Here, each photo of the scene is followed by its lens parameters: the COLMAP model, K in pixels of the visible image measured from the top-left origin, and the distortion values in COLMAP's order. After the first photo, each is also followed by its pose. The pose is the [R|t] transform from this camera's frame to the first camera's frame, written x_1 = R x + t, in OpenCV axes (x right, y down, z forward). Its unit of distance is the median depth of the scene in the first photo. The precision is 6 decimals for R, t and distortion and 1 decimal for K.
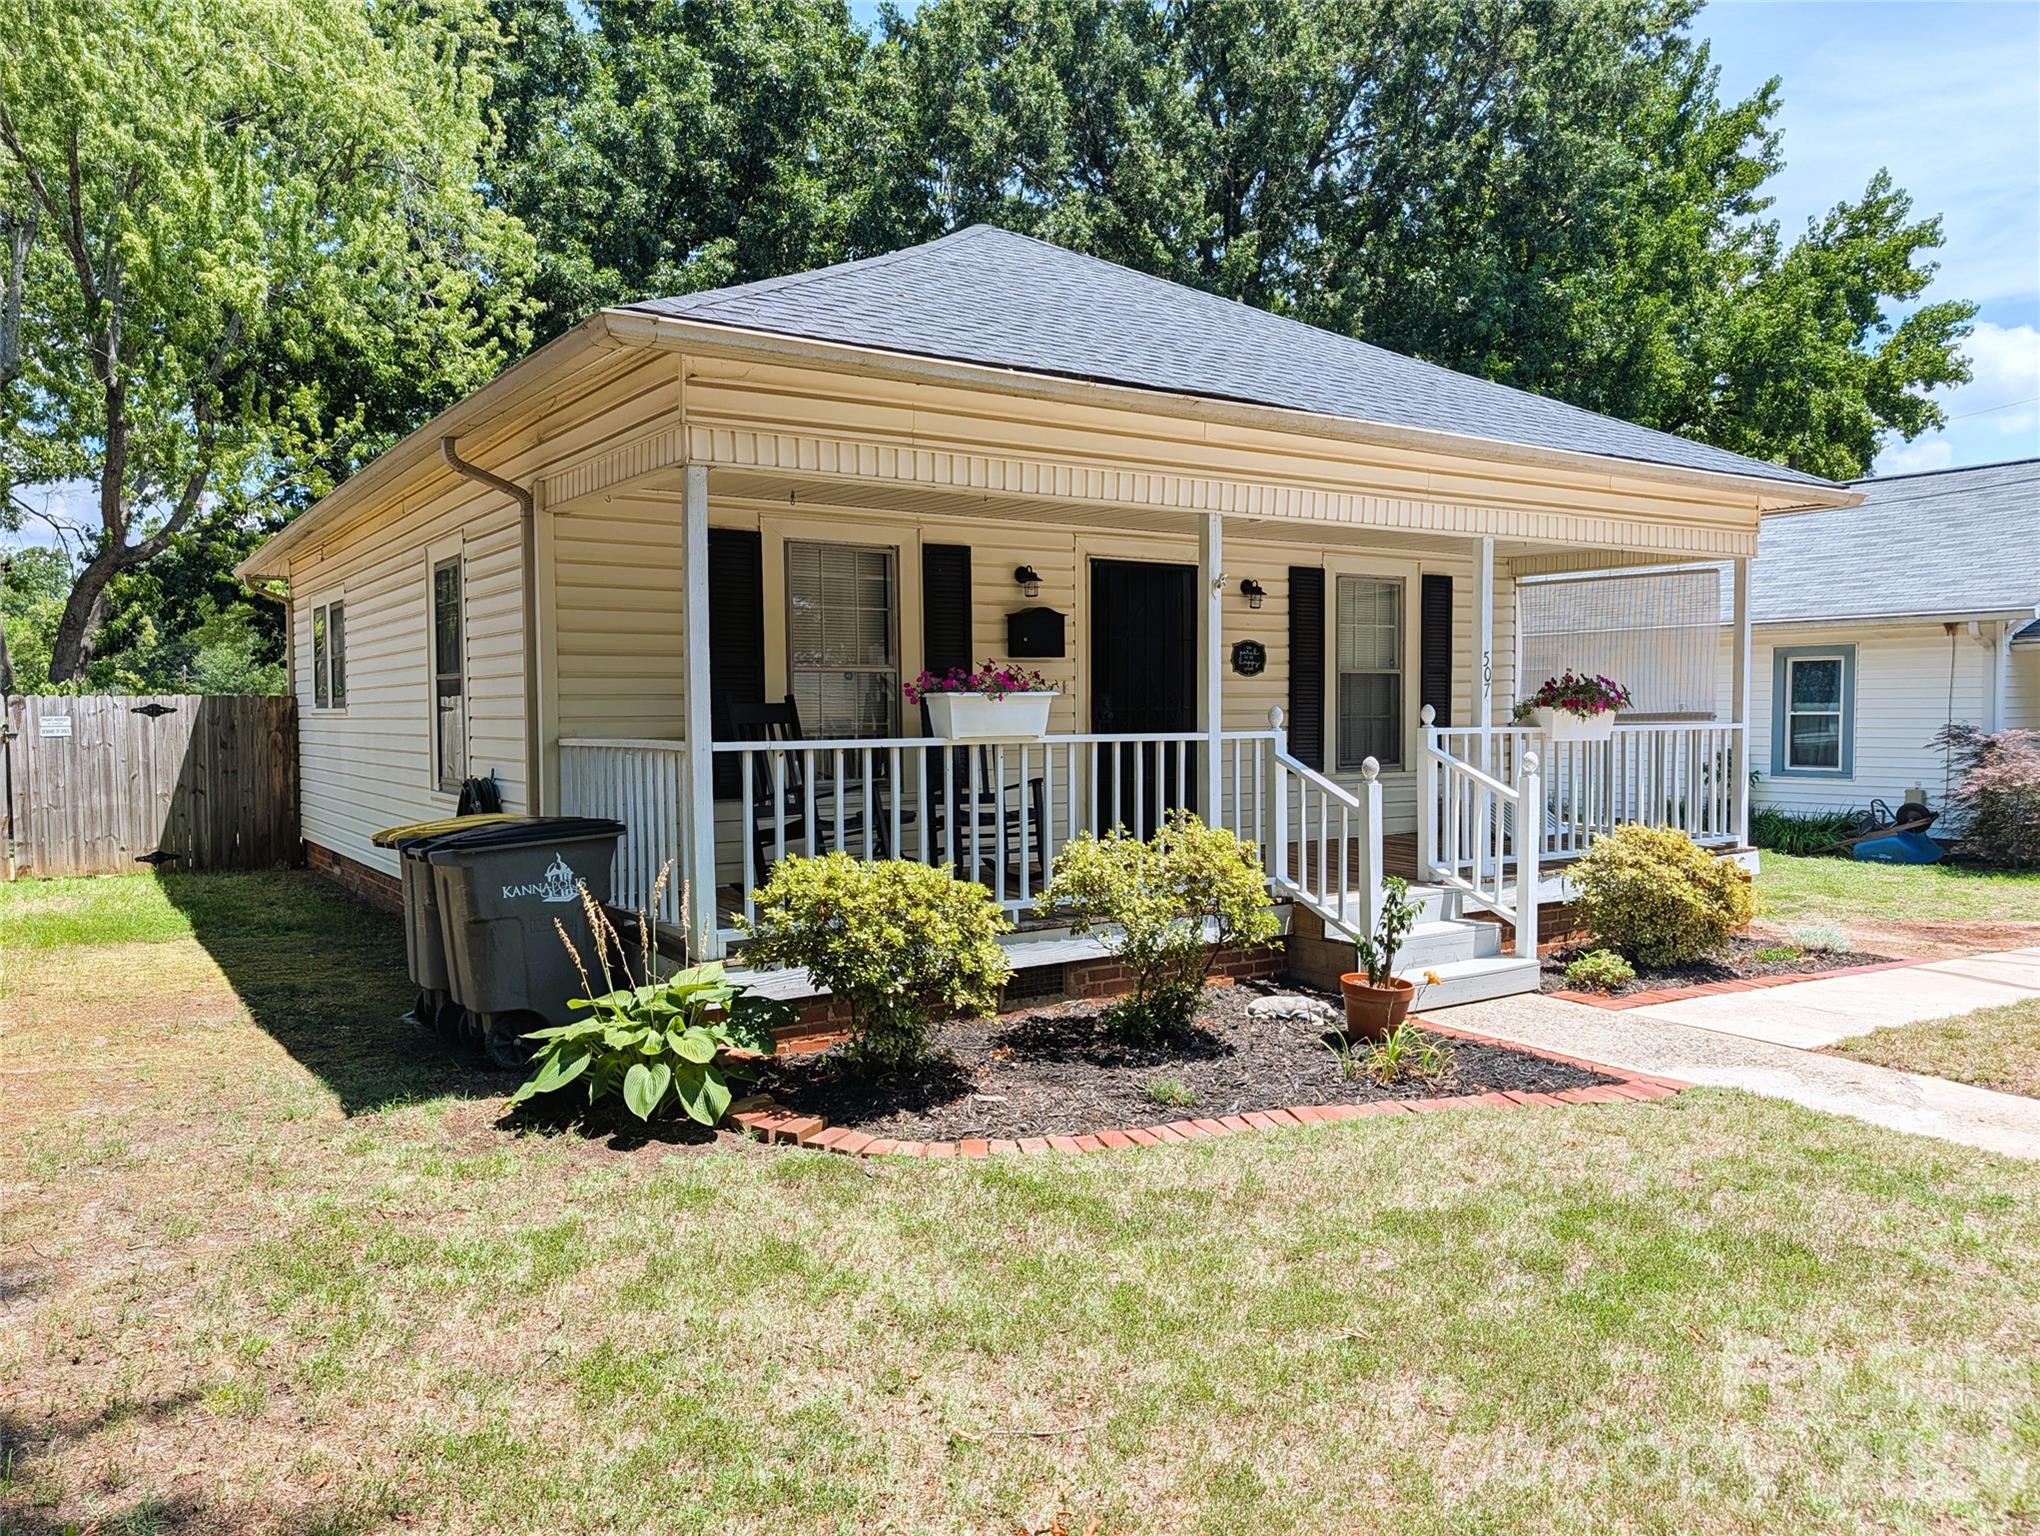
lens RADIAL K [[1462.3, 0, 1023.9], [0, 1462.3, 774.5], [0, 0, 1]] dist [0.012079, -0.011712]
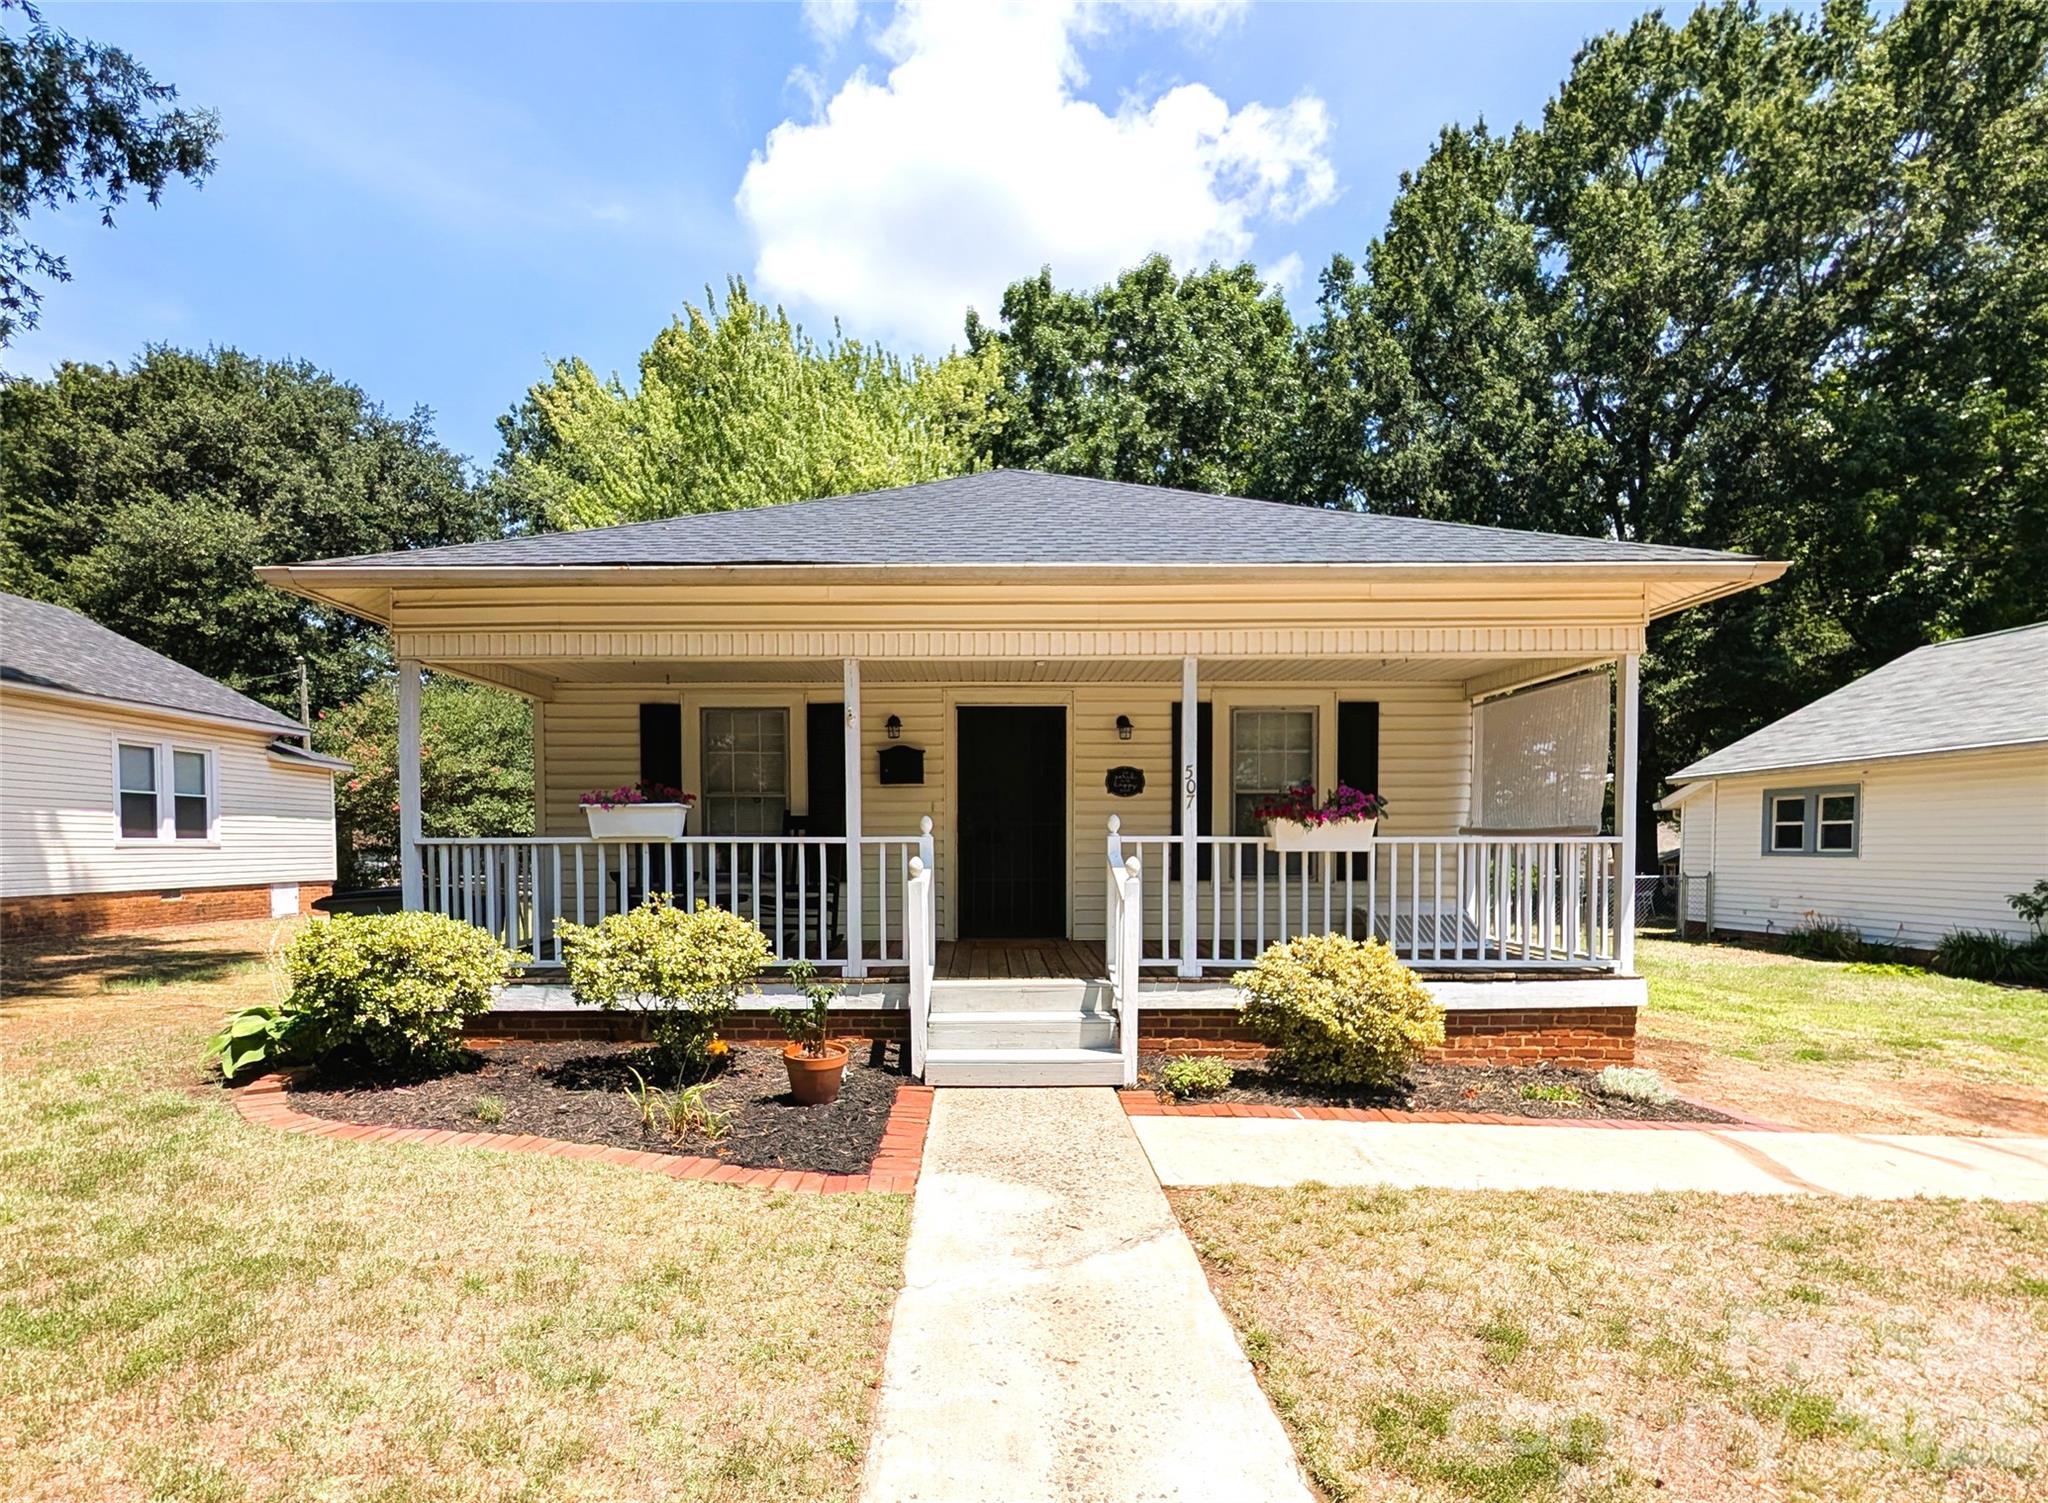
lens RADIAL K [[927.5, 0, 1019.9], [0, 927.5, 858.8], [0, 0, 1]] dist [0.009347, -0.000472]
pose [[0.833238, 0.015576, -0.552695, 0.548946], [-0.024756, 0.999652, -0.009149, -0.006004], [0.552360, 0.021306, 0.833333, 0.345723]]
